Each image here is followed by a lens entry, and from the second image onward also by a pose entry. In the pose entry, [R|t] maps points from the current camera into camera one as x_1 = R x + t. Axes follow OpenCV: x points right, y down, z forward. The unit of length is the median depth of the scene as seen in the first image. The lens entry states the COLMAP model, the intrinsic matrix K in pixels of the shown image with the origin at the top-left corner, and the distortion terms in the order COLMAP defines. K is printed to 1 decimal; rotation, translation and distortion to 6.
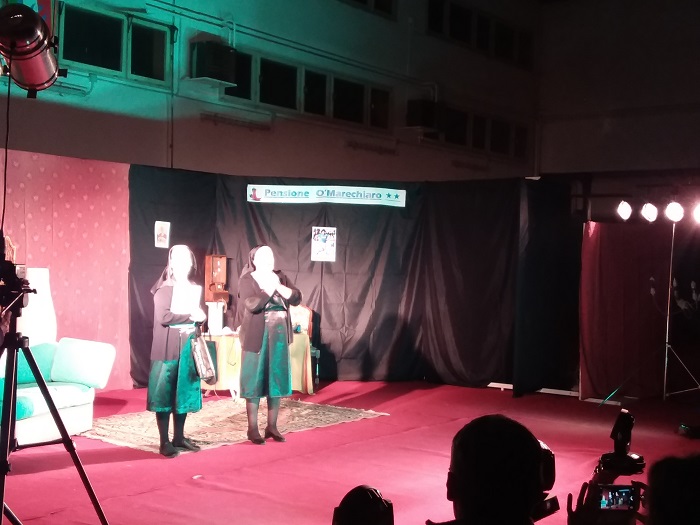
lens RADIAL K [[976.1, 0, 350.0], [0, 976.1, 262.5], [0, 0, 1]] dist [0.131326, -0.047108]
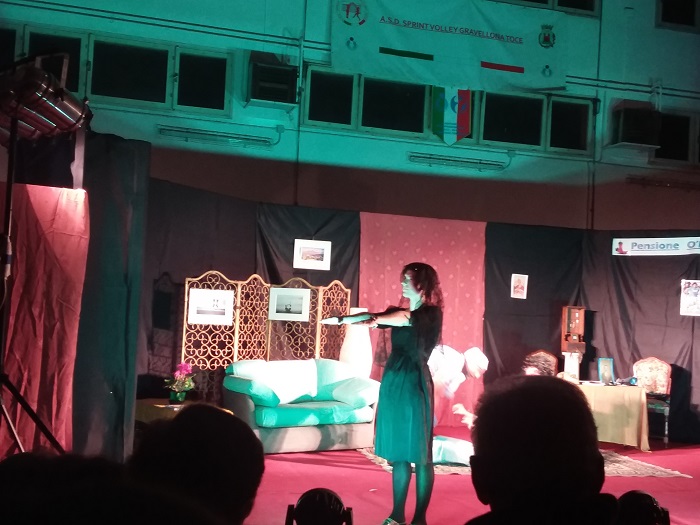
lens RADIAL K [[894.8, 0, 350.0], [0, 894.8, 262.5], [0, 0, 1]] dist [0.119194, -0.065788]
pose [[0.802440, -0.020883, -0.596368, 0.231168], [-0.031875, 0.996461, -0.077782, 0.026097], [0.595881, 0.081425, 0.798934, 0.092694]]
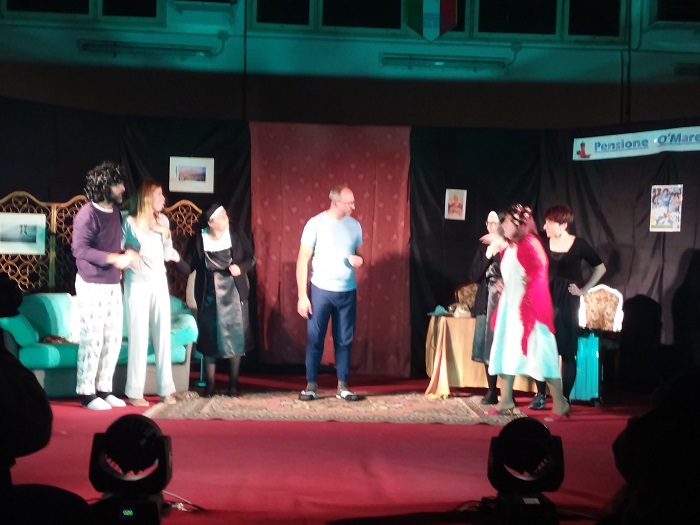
lens RADIAL K [[1018.9, 0, 350.0], [0, 1018.9, 262.5], [0, 0, 1]] dist [0.109216, -0.022381]
pose [[0.648845, -0.015694, -0.760758, 0.407104], [-0.012627, 0.999428, -0.031386, 0.049001], [0.760815, 0.029971, 0.648276, 0.319027]]
